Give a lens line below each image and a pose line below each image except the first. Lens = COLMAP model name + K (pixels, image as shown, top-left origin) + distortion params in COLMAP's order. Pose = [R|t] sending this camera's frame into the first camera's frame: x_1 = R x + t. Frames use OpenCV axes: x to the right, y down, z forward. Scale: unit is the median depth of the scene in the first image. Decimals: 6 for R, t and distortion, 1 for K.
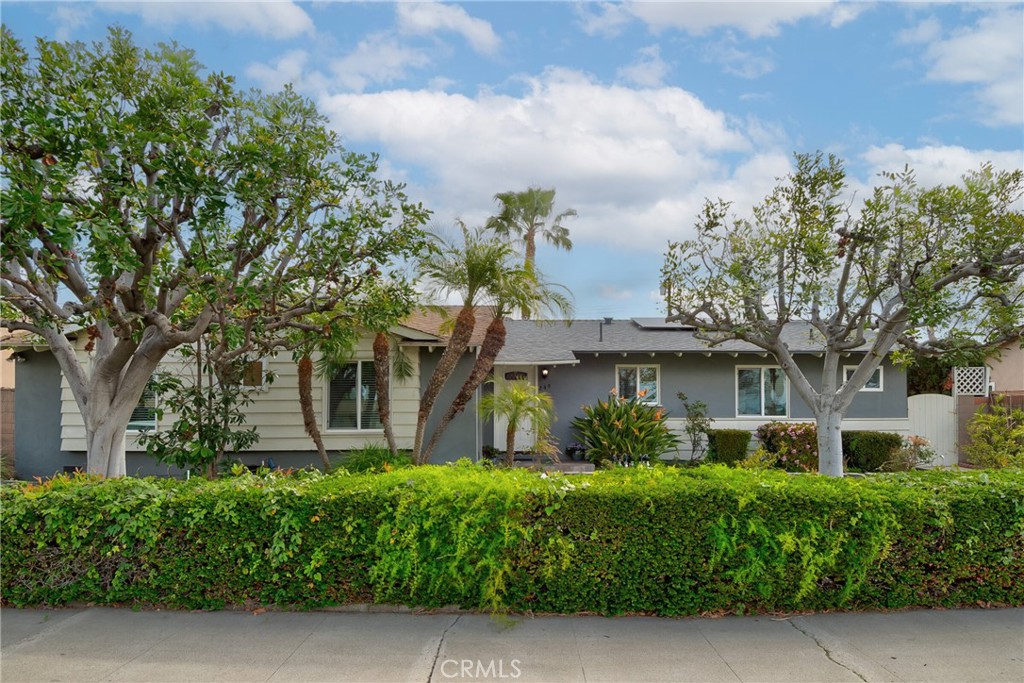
lens RADIAL K [[540.6, 0, 527.4], [0, 540.6, 348.7], [0, 0, 1]] dist [0.032756, -0.044270]
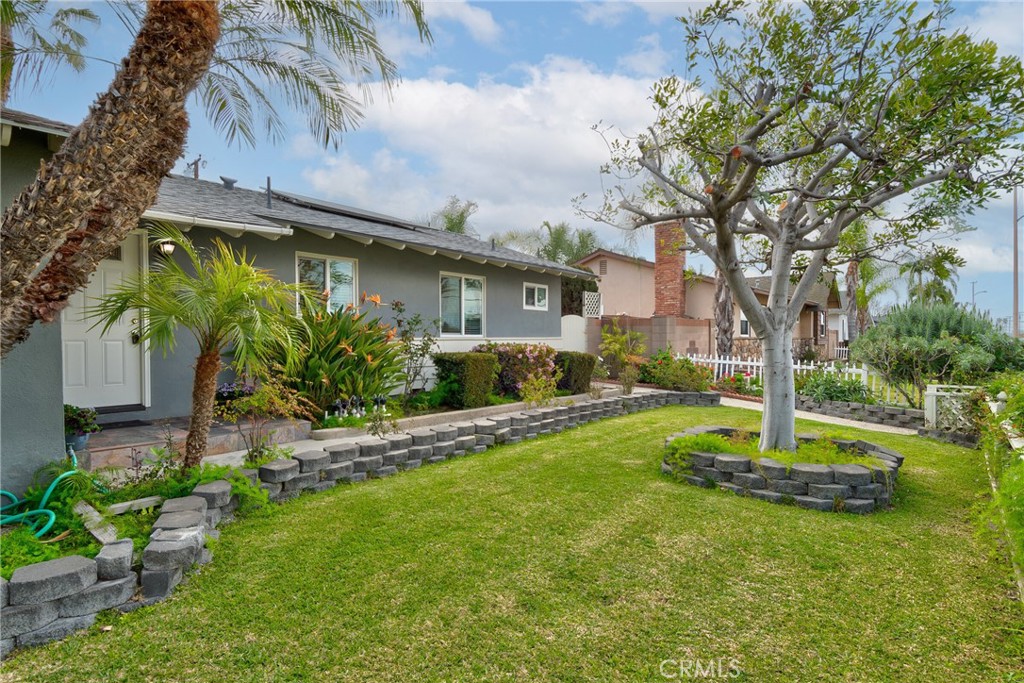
lens RADIAL K [[540.6, 0, 527.4], [0, 540.6, 348.7], [0, 0, 1]] dist [0.032756, -0.044270]
pose [[0.658941, -0.015236, 0.752040, -0.133174], [-0.097059, 0.989715, 0.105094, 0.050371], [-0.745906, -0.142243, 0.650685, 0.401459]]
